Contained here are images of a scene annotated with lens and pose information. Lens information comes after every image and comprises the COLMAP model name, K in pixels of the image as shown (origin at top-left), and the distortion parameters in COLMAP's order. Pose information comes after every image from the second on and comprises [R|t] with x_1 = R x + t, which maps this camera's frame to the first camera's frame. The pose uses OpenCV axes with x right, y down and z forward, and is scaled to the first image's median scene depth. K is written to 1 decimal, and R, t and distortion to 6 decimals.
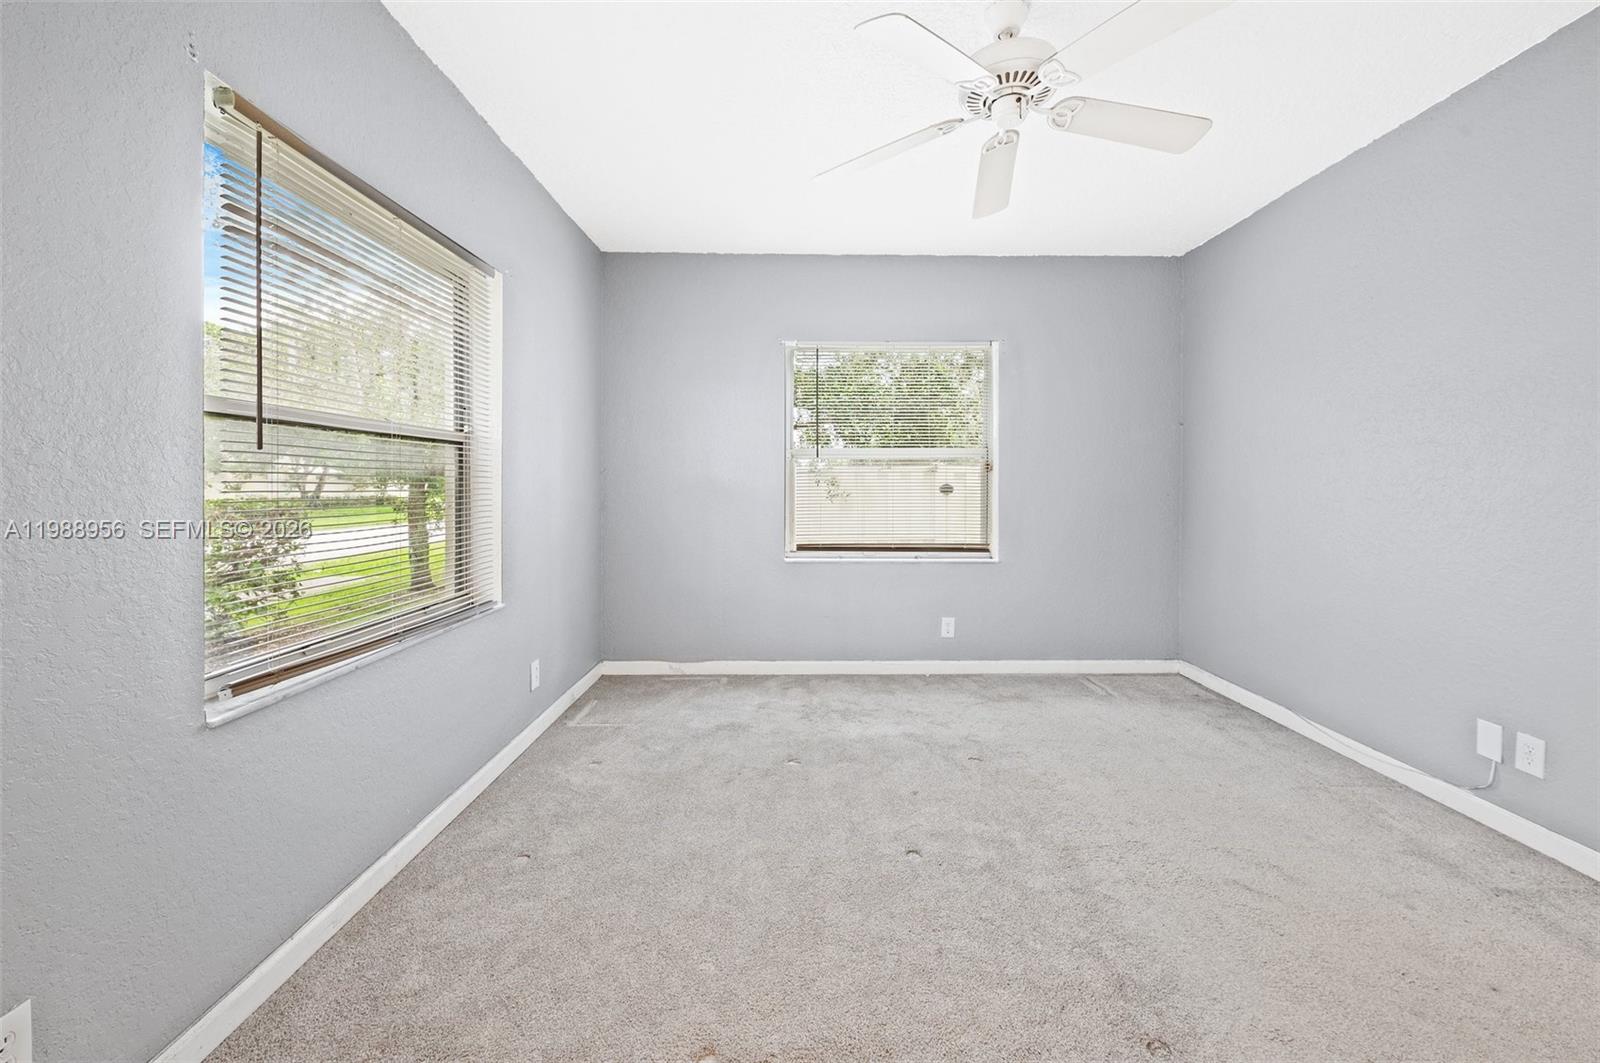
lens RADIAL K [[648.5, 0, 798.8], [0, 648.5, 496.5], [0, 0, 1]] dist [-0.003739, -0.000152]
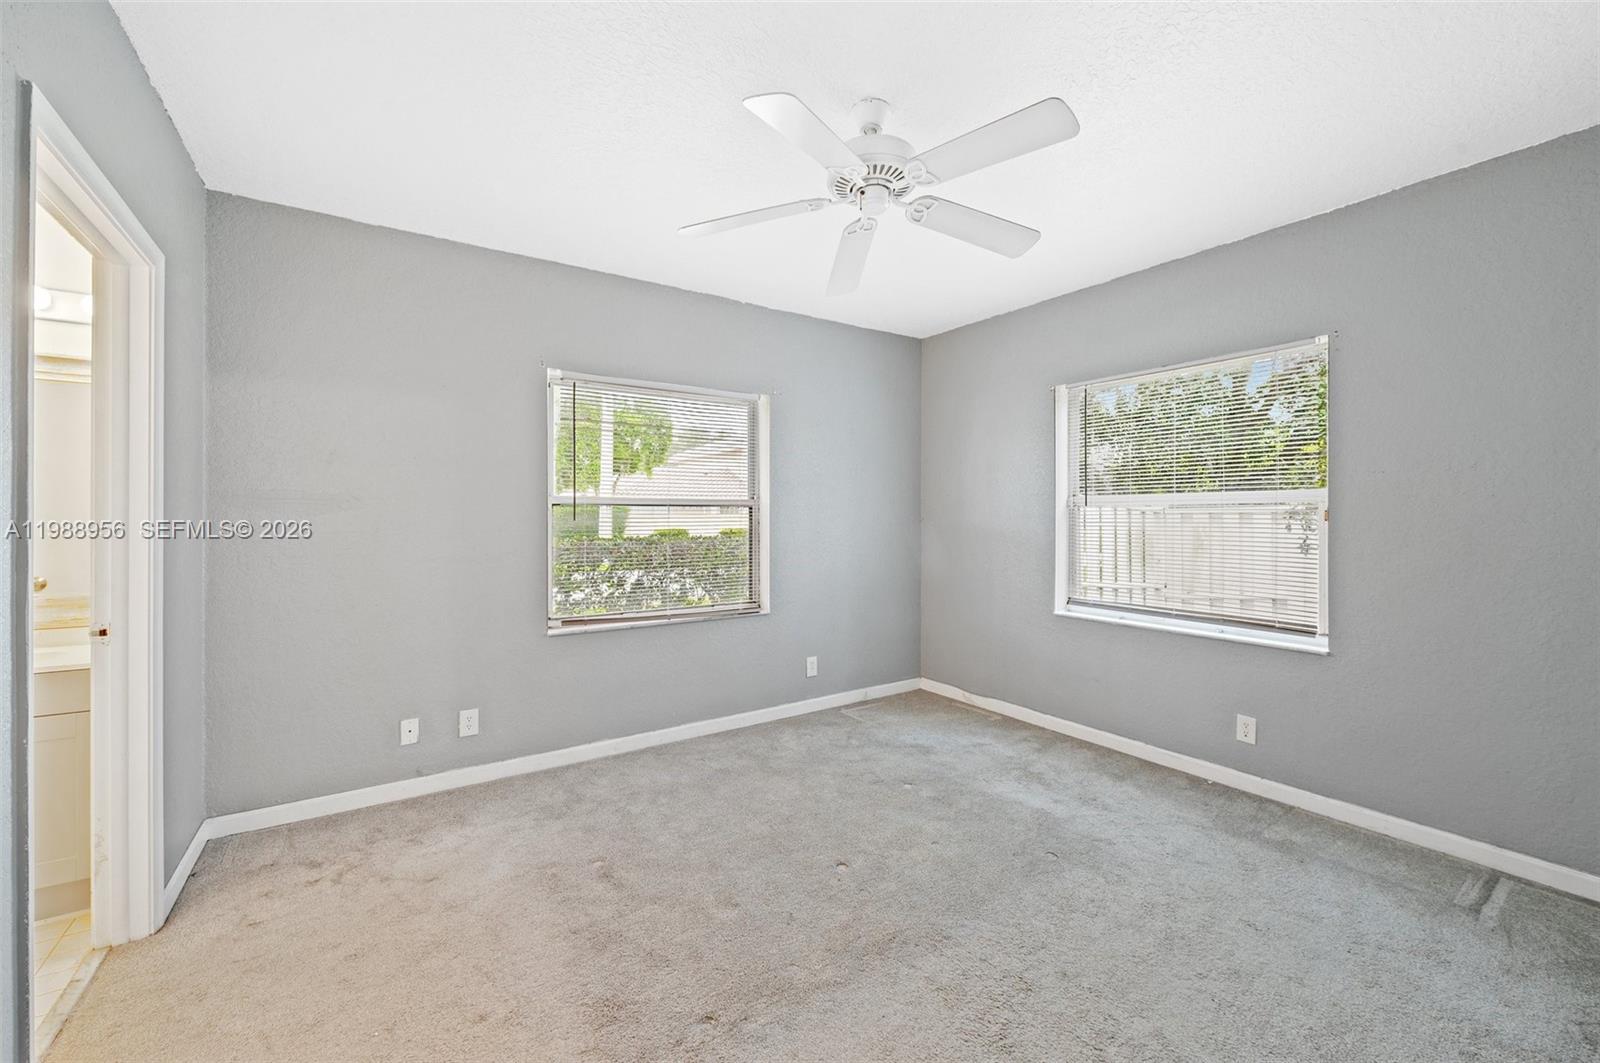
lens RADIAL K [[637.4, 0, 811.7], [0, 637.4, 517.7], [0, 0, 1]] dist [-0.001465, -0.000266]
pose [[0.557857, 0.002030, -0.829934, 0.752886], [-0.019513, 0.999753, -0.010671, -0.034037], [0.829707, 0.022147, 0.557759, 0.221025]]
